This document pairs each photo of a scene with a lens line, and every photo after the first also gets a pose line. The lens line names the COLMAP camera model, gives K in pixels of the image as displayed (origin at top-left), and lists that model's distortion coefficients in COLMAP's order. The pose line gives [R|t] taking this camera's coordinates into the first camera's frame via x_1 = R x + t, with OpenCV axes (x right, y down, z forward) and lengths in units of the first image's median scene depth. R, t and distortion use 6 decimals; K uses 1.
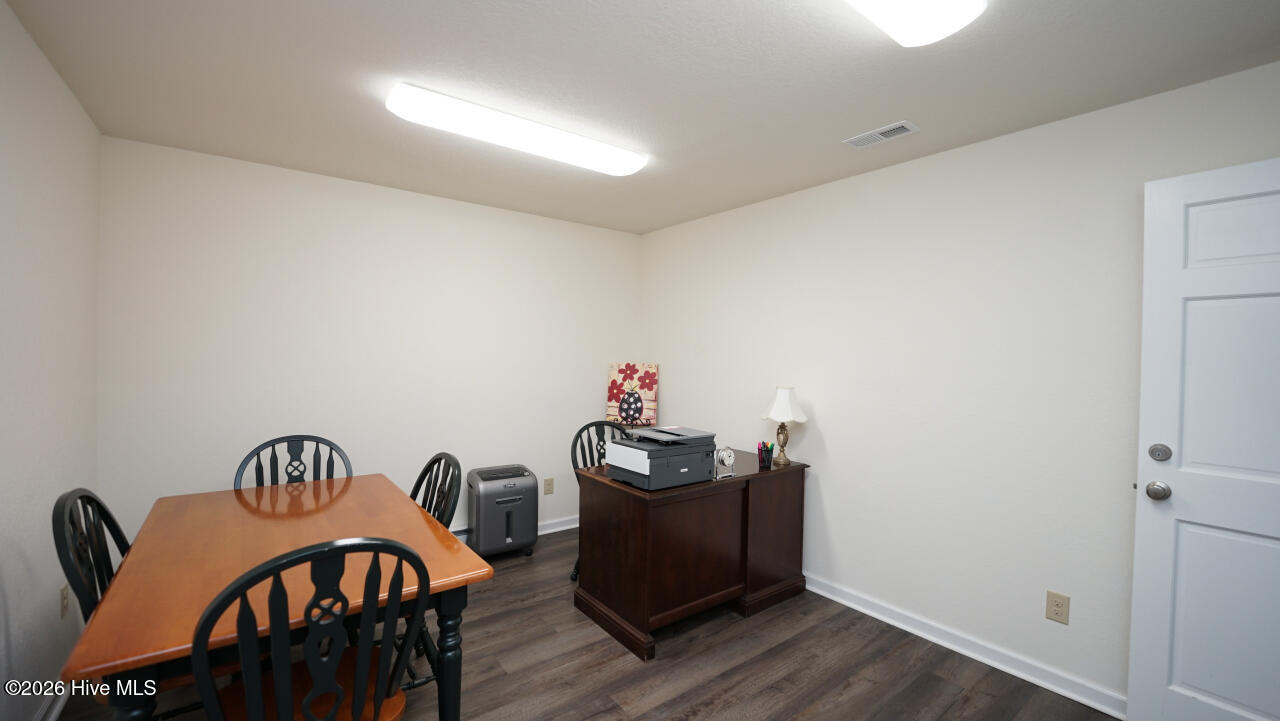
lens RADIAL K [[515.6, 0, 641.1], [0, 515.6, 359.6], [0, 0, 1]] dist [-0.031183, 0.003523]
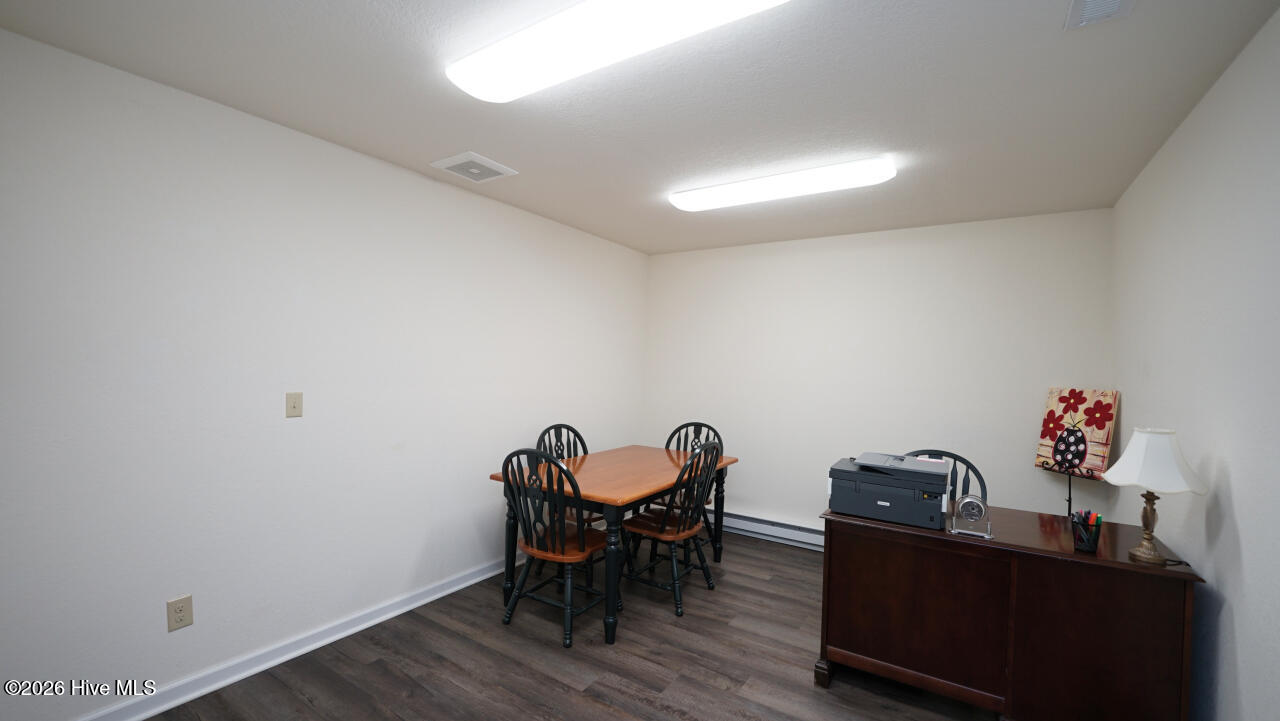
lens RADIAL K [[515.6, 0, 641.1], [0, 515.6, 359.6], [0, 0, 1]] dist [-0.031183, 0.003523]
pose [[0.336895, -0.016581, -0.941396, 0.450021], [-0.031515, 0.999086, -0.028875, 0.005361], [0.941015, 0.039396, 0.336064, 0.184319]]
